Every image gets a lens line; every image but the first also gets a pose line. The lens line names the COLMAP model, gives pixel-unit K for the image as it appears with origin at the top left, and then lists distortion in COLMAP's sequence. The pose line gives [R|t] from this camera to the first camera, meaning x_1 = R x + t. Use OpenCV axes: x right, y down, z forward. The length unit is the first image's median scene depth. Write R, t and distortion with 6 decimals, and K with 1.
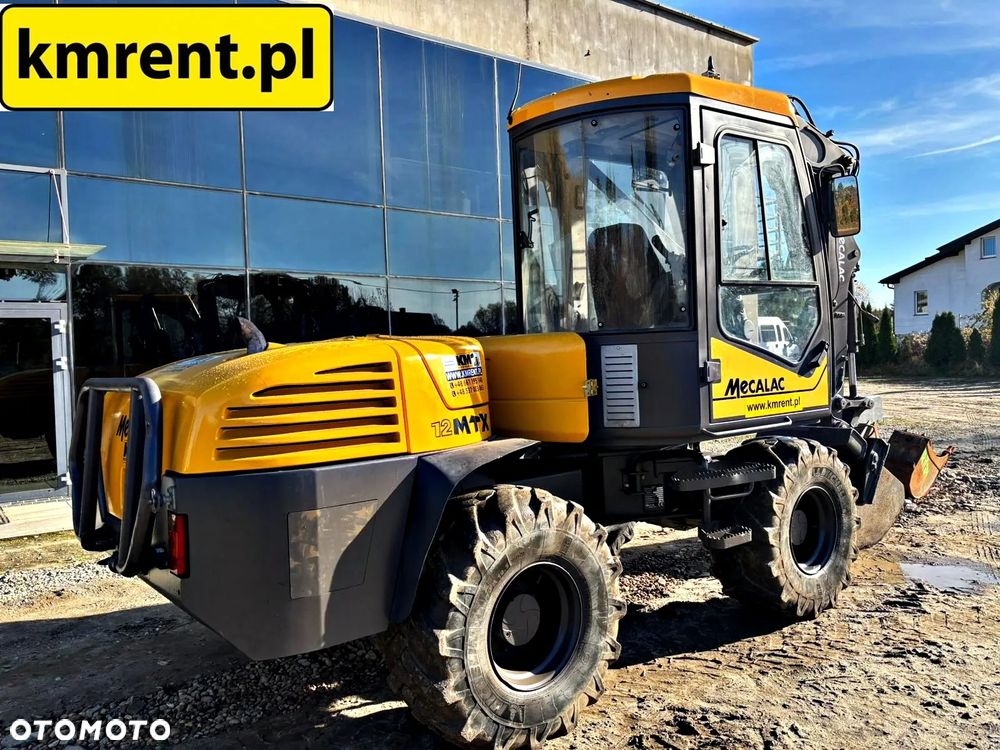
lens RADIAL K [[764.5, 0, 504.0], [0, 764.5, 367.9], [0, 0, 1]] dist [0.064467, -0.067261]
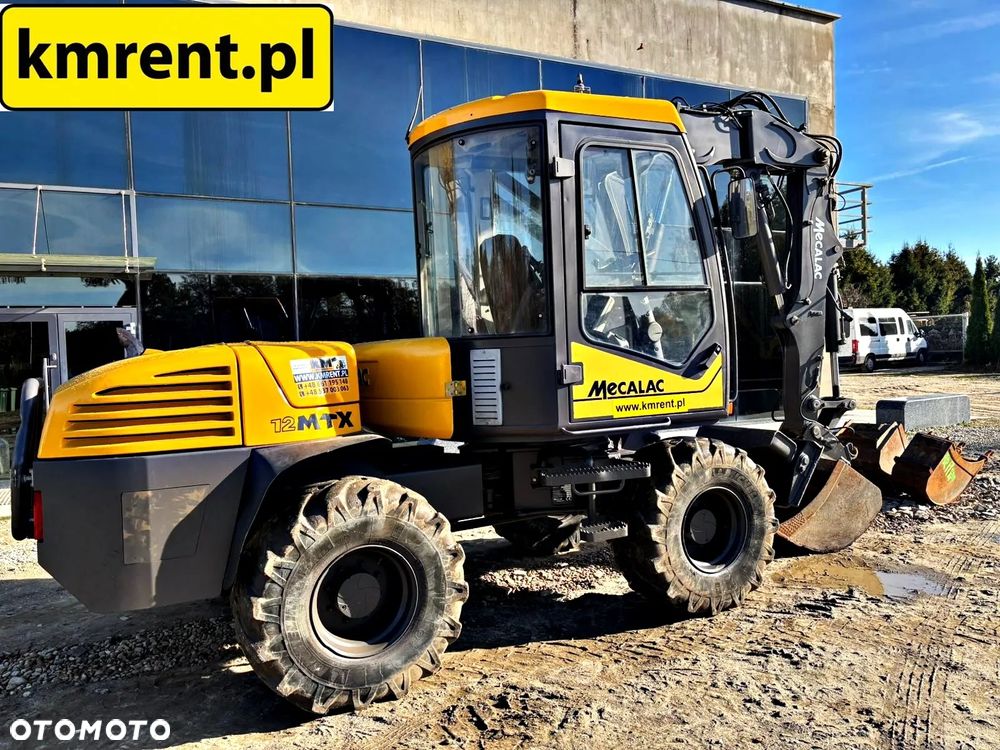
lens RADIAL K [[767.3, 0, 500.0], [0, 767.3, 375.0], [0, 0, 1]] dist [0.061277, -0.065148]
pose [[0.982891, 0.004880, -0.184124, 0.362796], [-0.001646, 0.999842, 0.017711, -0.012086], [0.184181, -0.017105, 0.982743, -0.053052]]
